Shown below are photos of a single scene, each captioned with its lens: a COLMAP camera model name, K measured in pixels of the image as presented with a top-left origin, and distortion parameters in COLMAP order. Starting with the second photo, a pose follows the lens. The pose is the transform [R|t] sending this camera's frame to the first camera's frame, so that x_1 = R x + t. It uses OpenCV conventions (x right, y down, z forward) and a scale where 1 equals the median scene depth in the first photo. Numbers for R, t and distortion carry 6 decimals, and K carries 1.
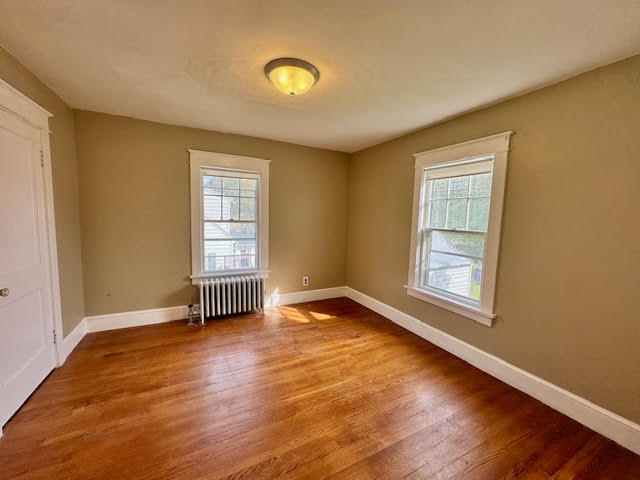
lens RADIAL K [[254.4, 0, 319.8], [0, 254.4, 238.5], [0, 0, 1]] dist [-0.000567, 0.000067]
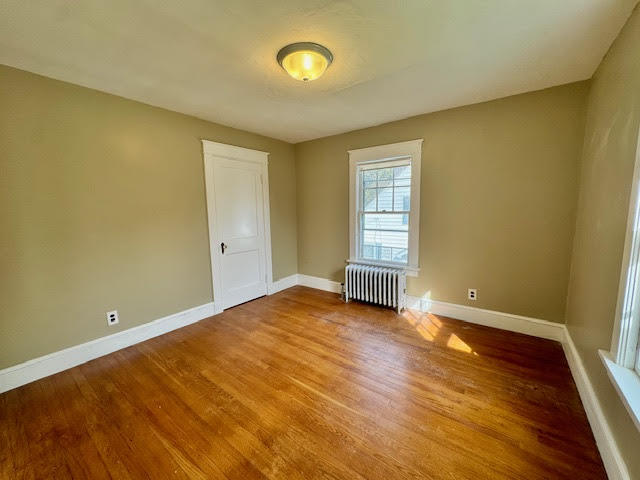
lens RADIAL K [[254.4, 0, 319.8], [0, 254.4, 238.5], [0, 0, 1]] dist [-0.000567, 0.000067]
pose [[0.433683, 0.065127, -0.898709, 0.518768], [-0.053256, 0.997494, 0.046587, 0.002283], [0.899490, 0.027657, 0.436064, 0.392869]]
